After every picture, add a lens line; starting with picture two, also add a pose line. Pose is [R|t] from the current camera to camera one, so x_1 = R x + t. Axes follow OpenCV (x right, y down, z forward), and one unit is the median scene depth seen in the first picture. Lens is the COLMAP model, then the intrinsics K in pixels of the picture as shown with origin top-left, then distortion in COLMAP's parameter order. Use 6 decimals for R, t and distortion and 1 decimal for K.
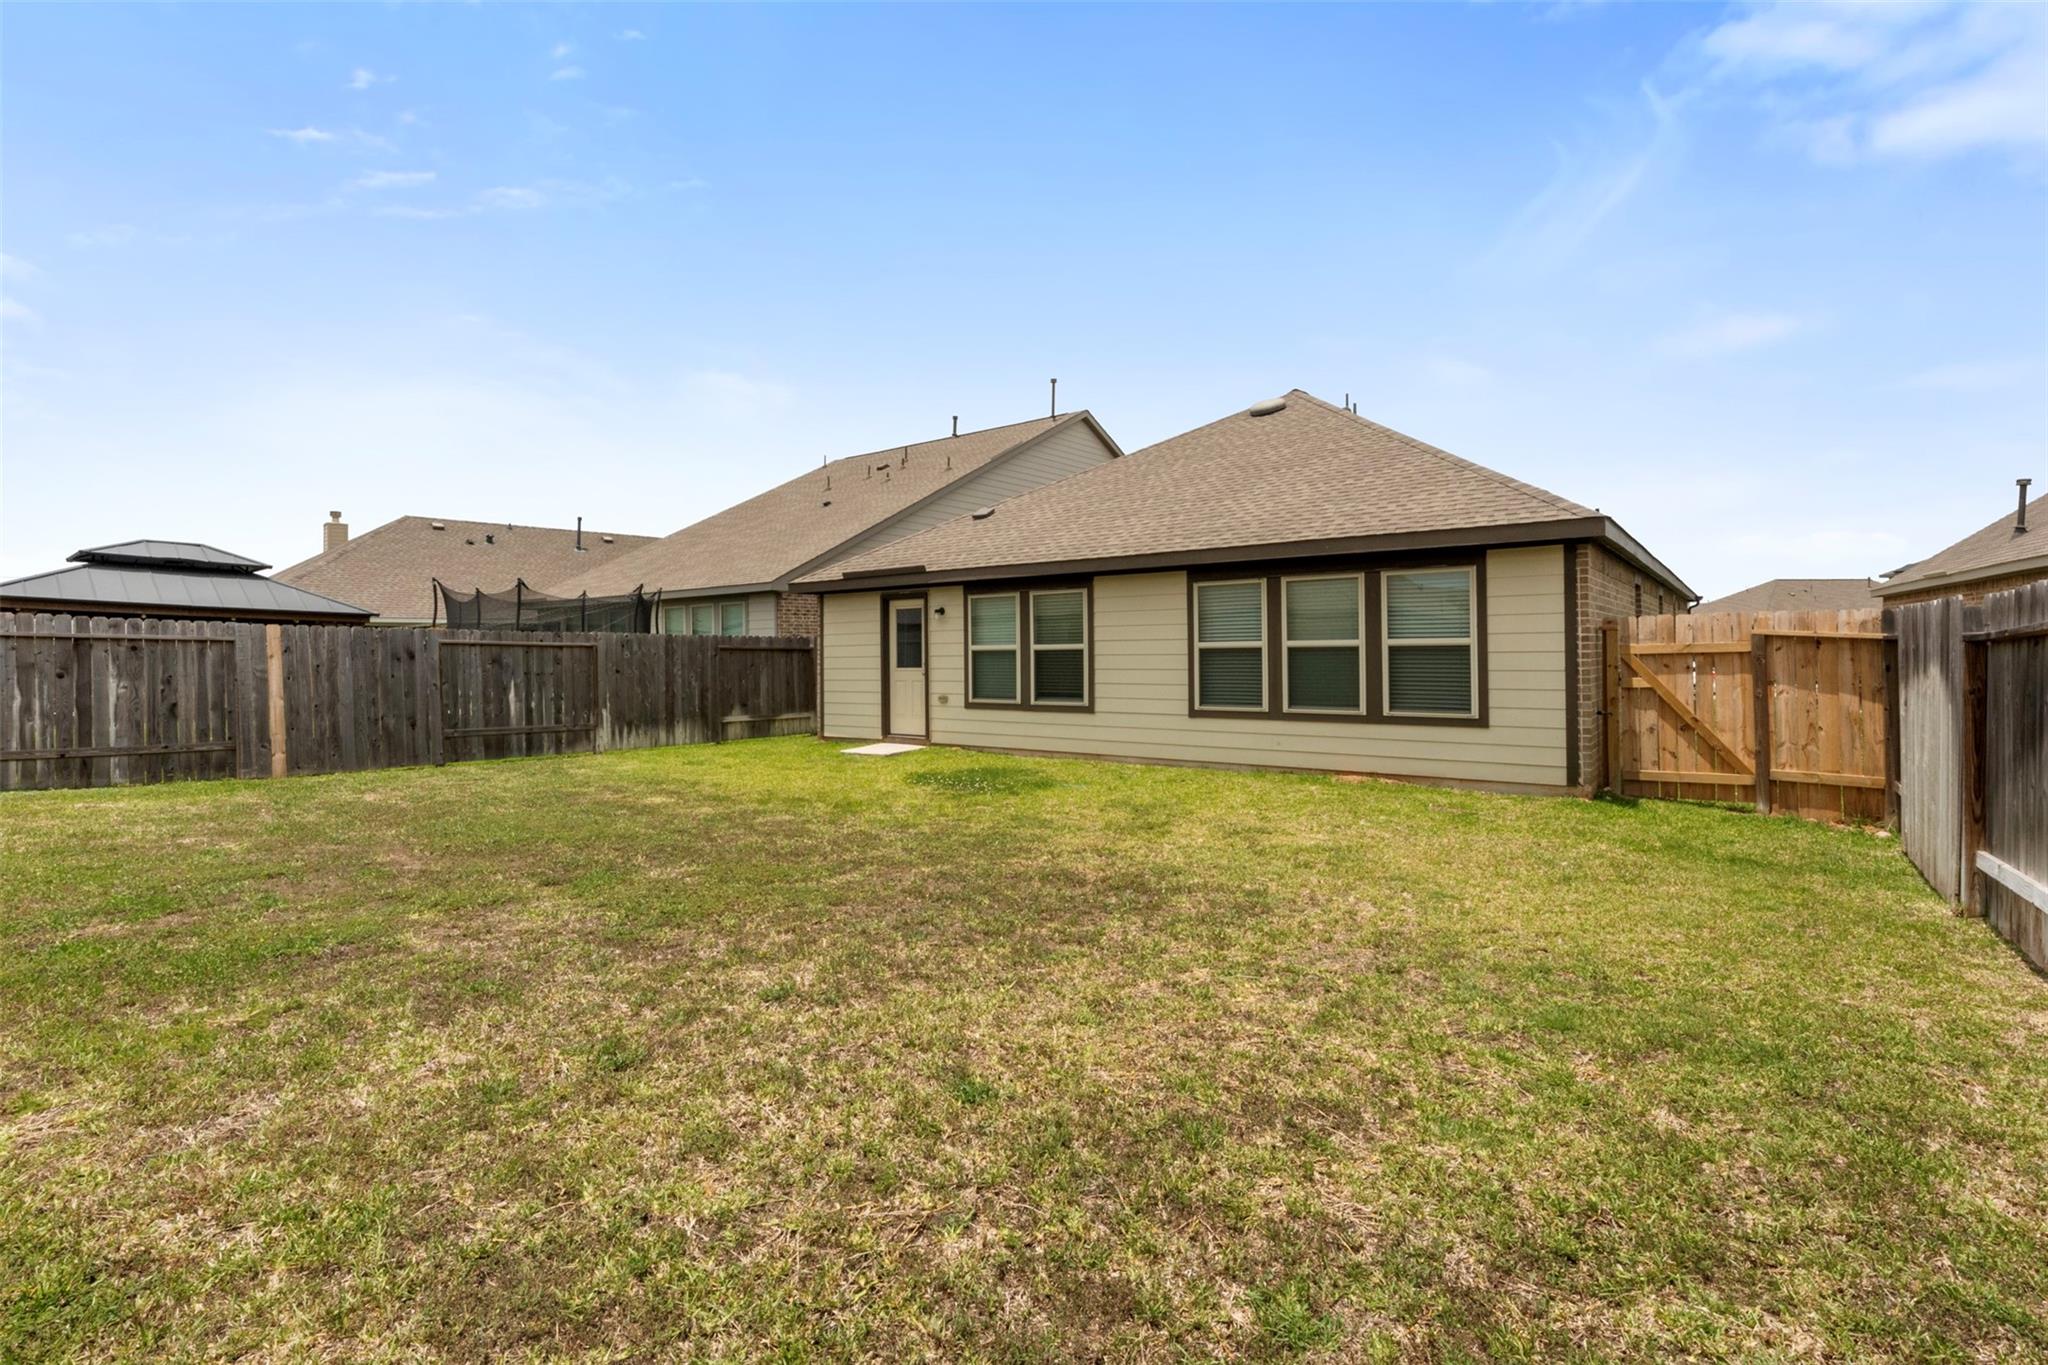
lens RADIAL K [[909.5, 0, 1042.8], [0, 909.5, 646.2], [0, 0, 1]] dist [0.024476, 0.000738]
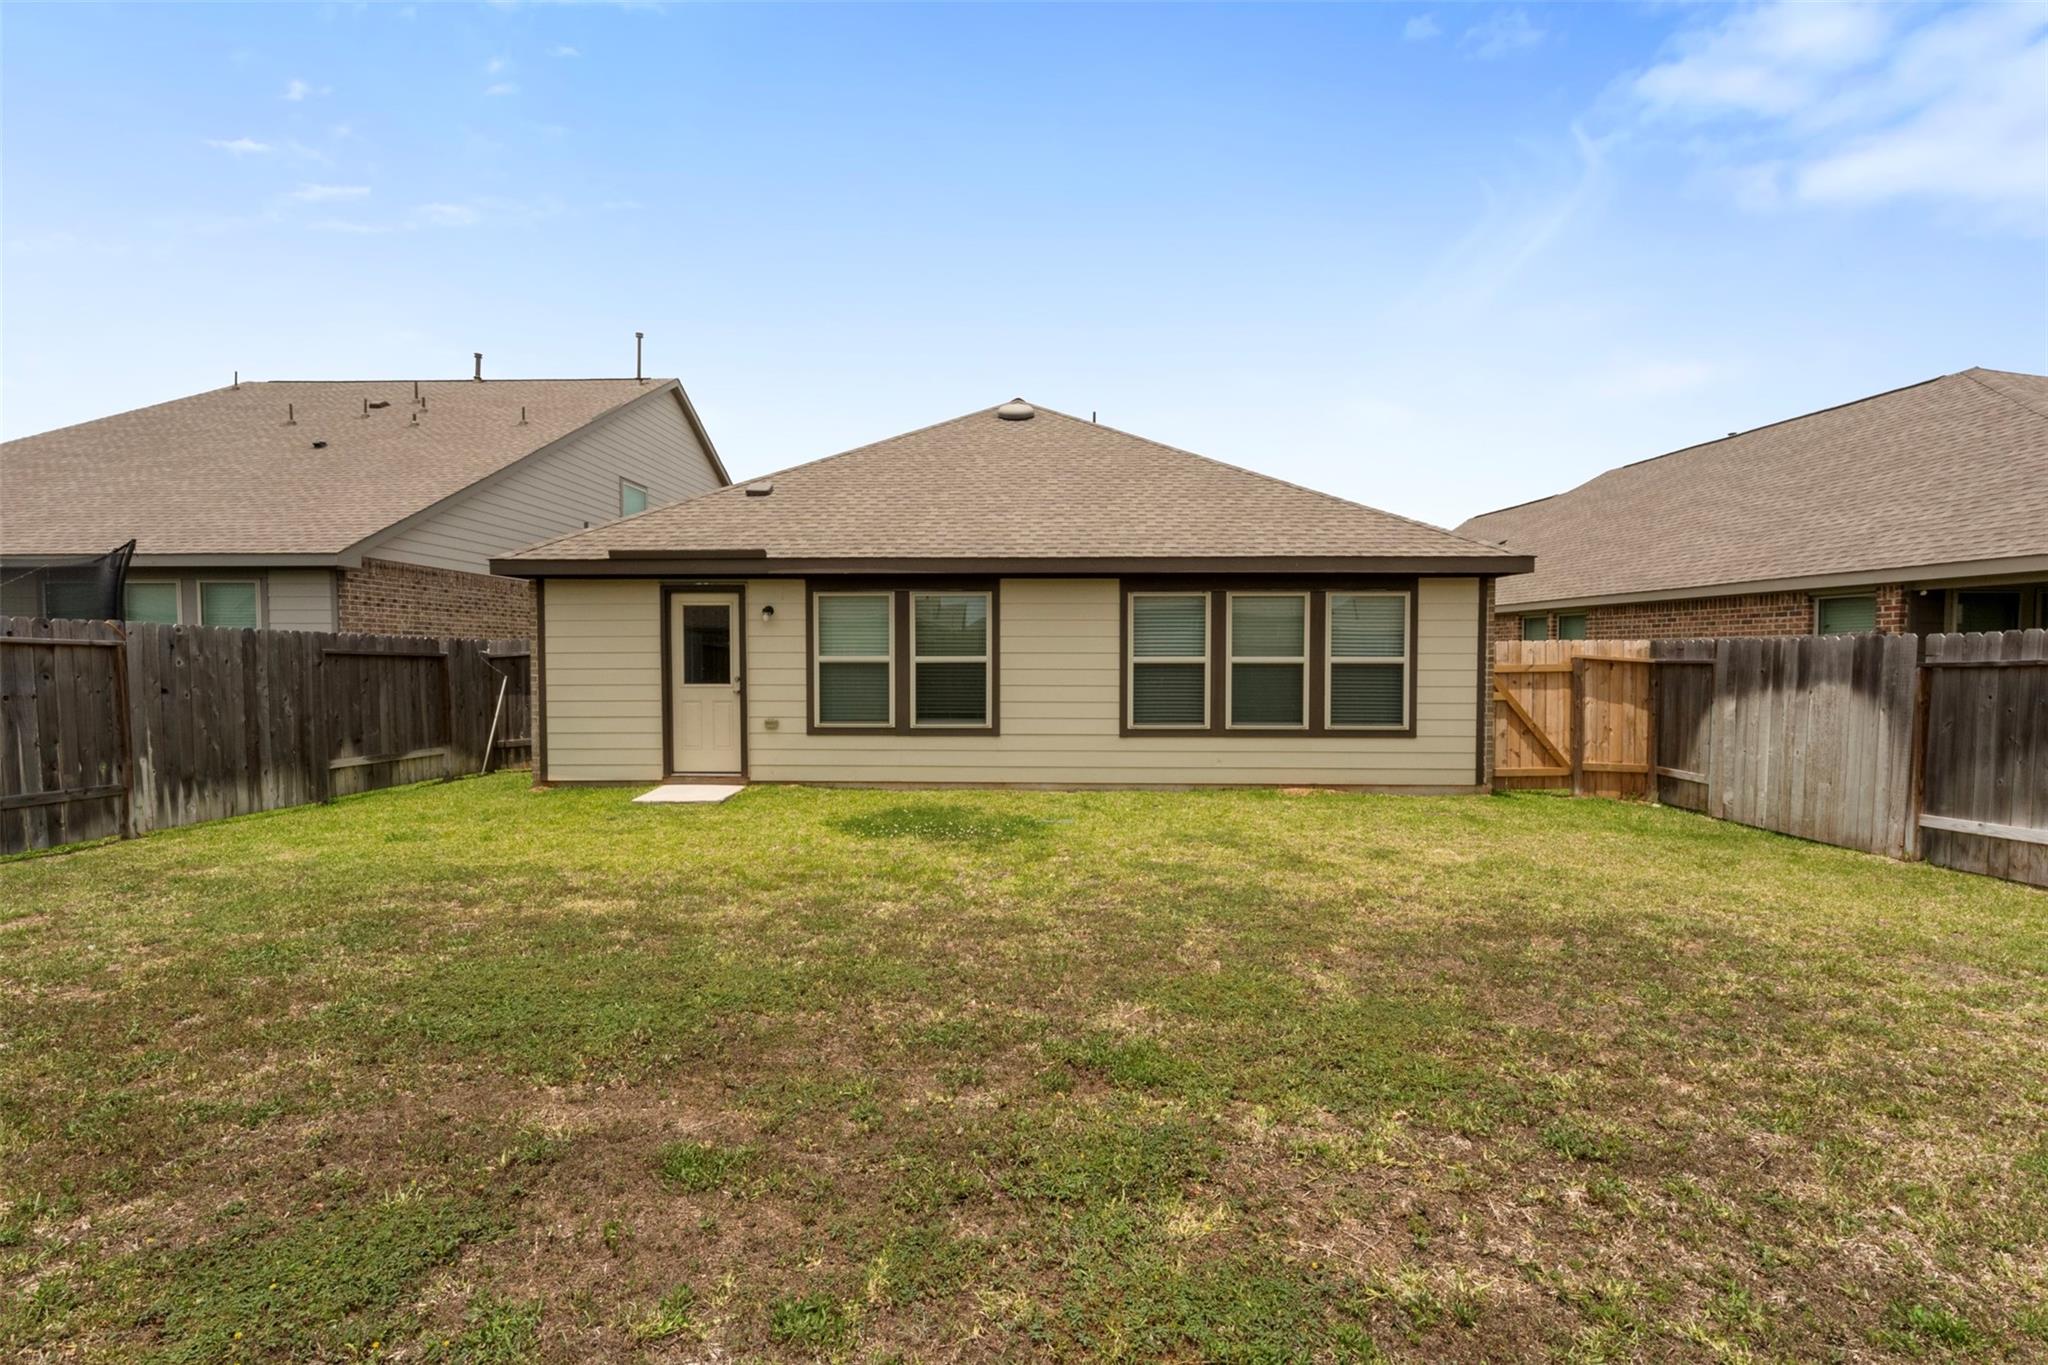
lens RADIAL K [[909.5, 0, 1022.3], [0, 909.5, 690.5], [0, 0, 1]] dist [0.024476, 0.000738]
pose [[0.831556, -0.005268, 0.555416, -0.392682], [-0.013360, 0.999476, 0.029482, 0.003807], [-0.555281, -0.031936, 0.831050, 0.253067]]
